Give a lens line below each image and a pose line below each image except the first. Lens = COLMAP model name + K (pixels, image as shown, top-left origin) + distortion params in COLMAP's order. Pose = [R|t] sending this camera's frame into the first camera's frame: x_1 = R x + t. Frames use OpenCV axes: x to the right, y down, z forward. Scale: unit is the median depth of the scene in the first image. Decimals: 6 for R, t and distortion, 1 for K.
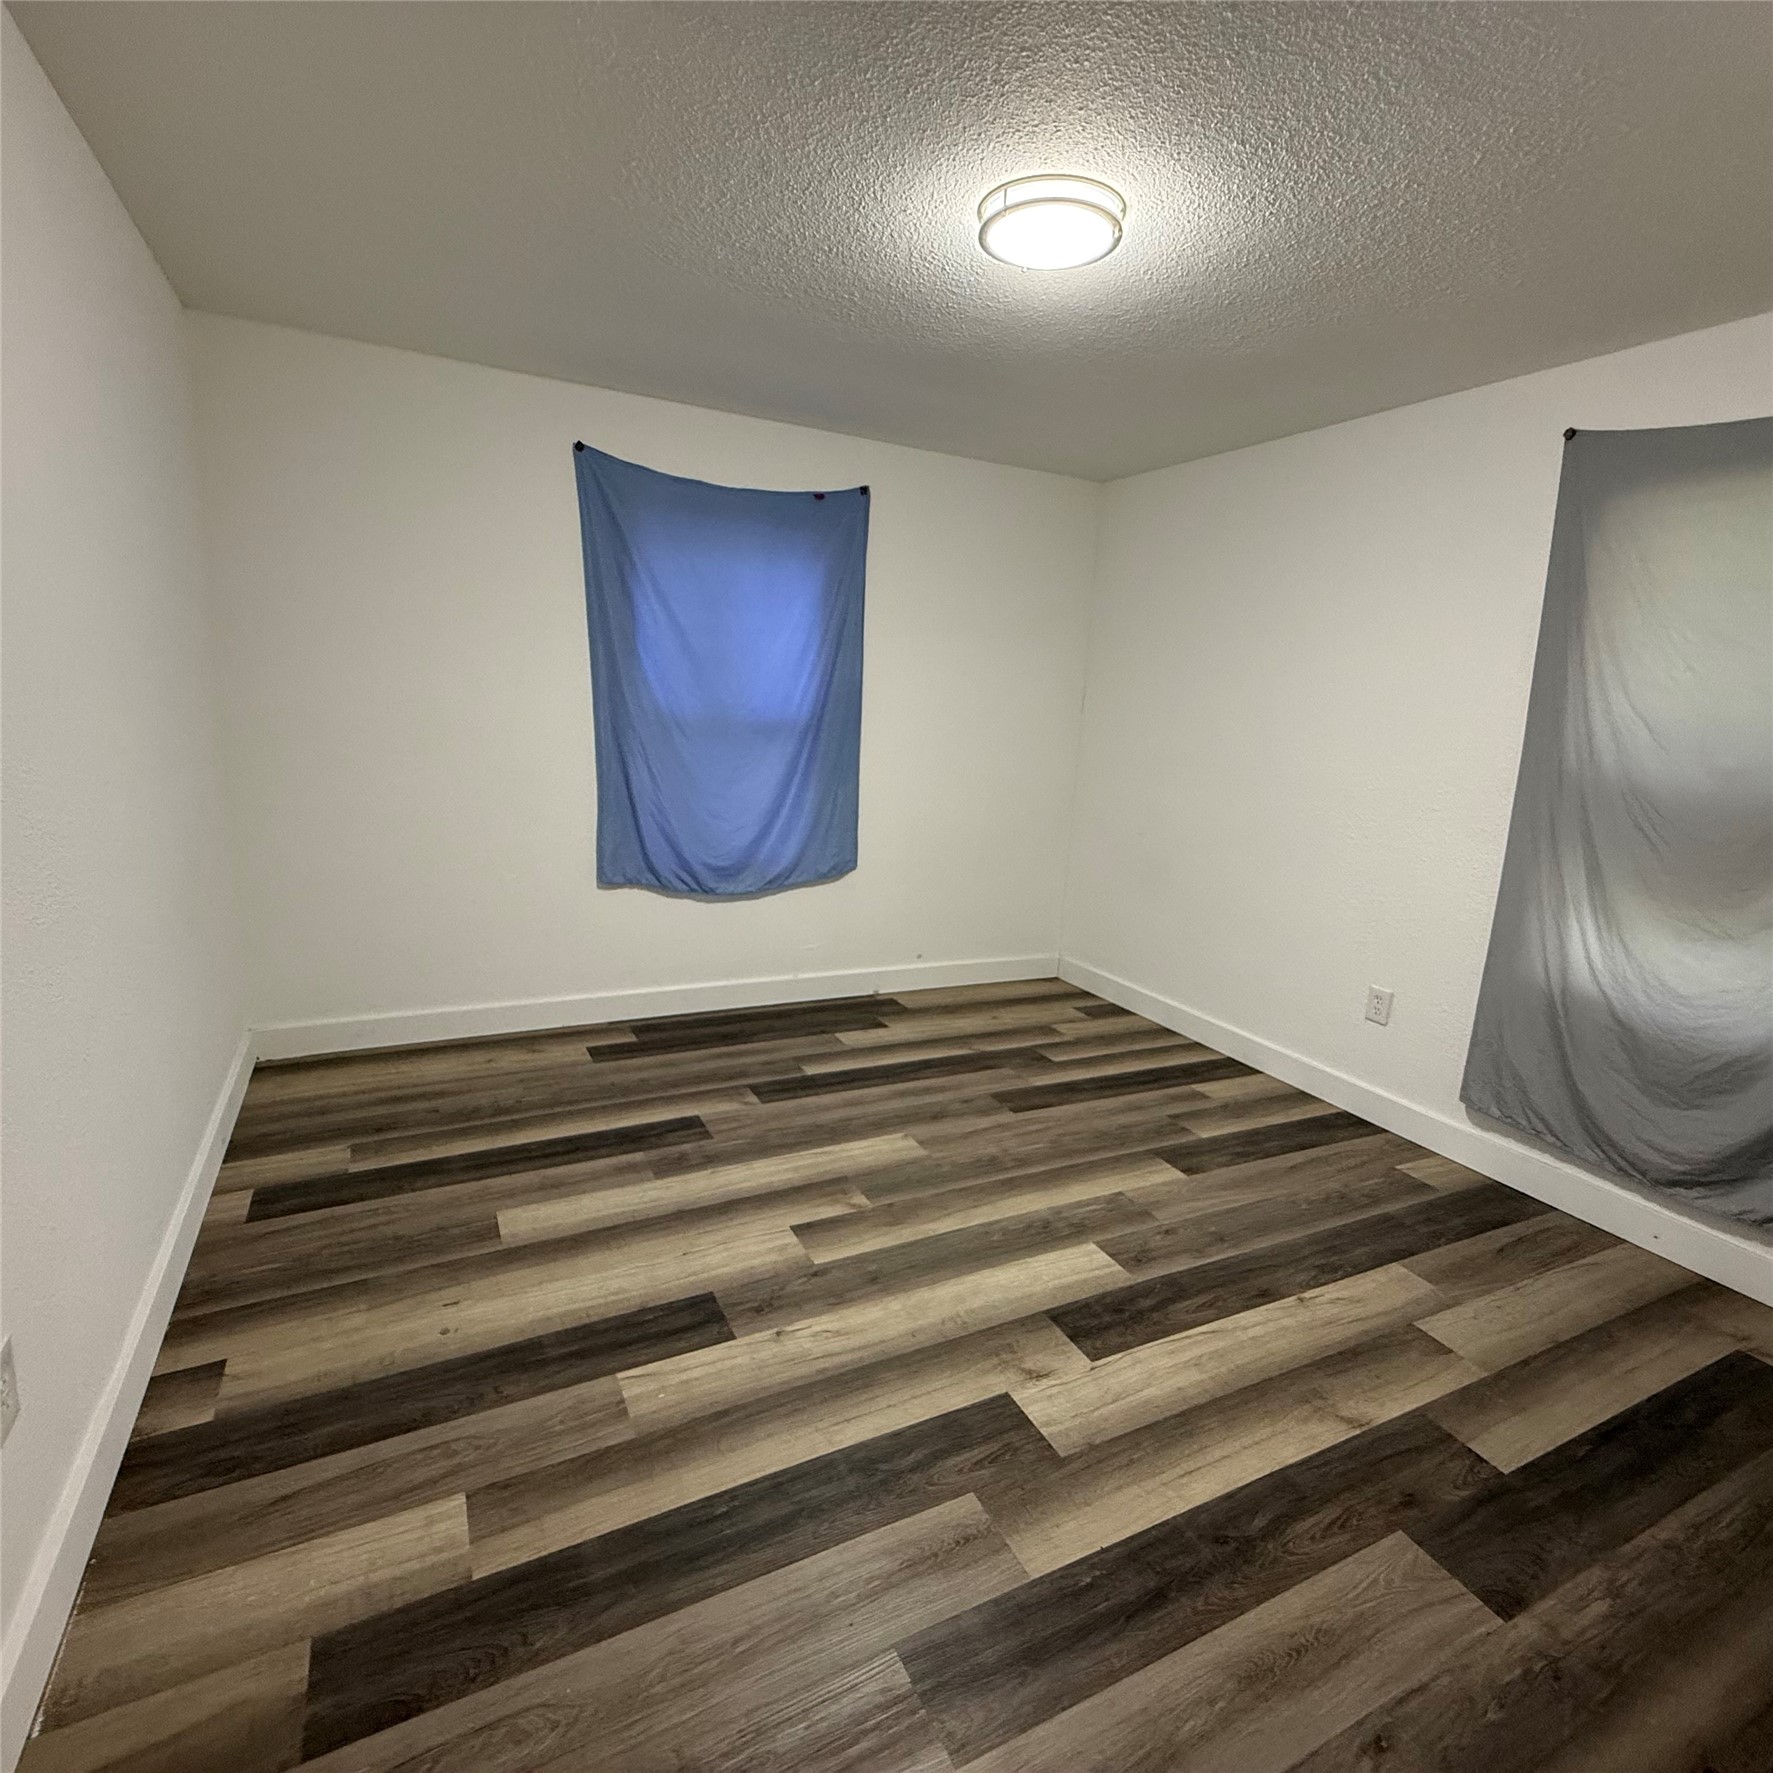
lens RADIAL K [[940.4, 0, 876.4], [0, 940.4, 883.2], [0, 0, 1]] dist [-0.002870, -0.001300]
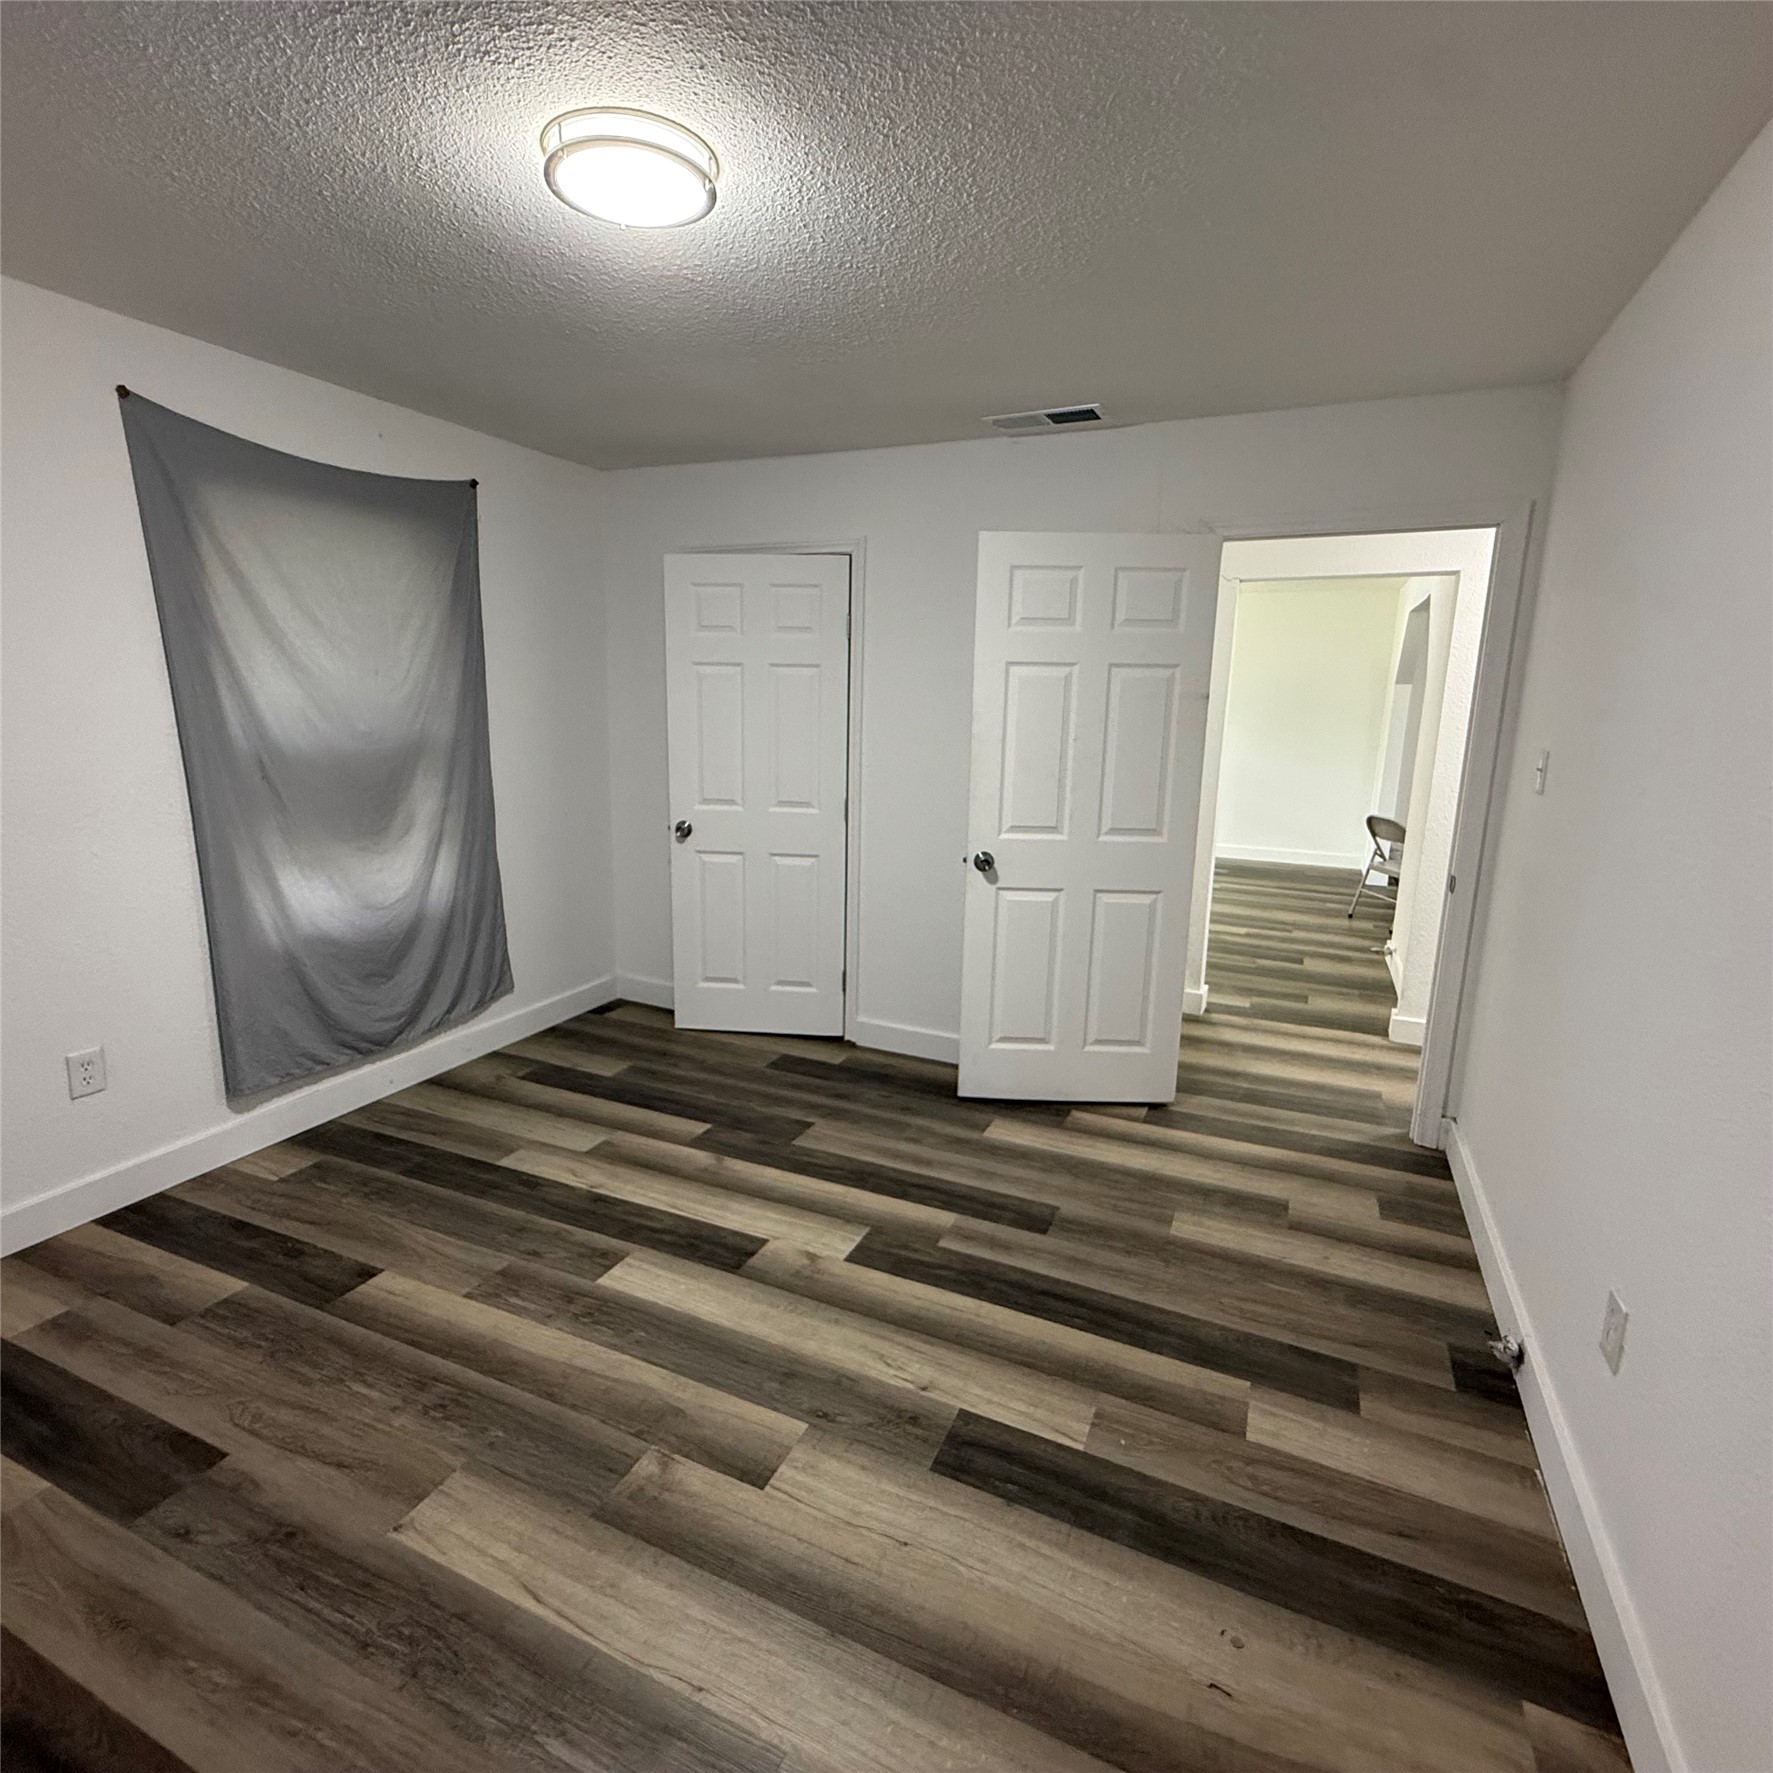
lens RADIAL K [[940.4, 0, 876.4], [0, 940.4, 883.2], [0, 0, 1]] dist [-0.002870, -0.001300]
pose [[-0.629899, -0.210827, 0.747515, -0.630325], [0.099800, 0.932504, 0.347098, -0.325769], [-0.770238, 0.293239, -0.566343, 1.304557]]
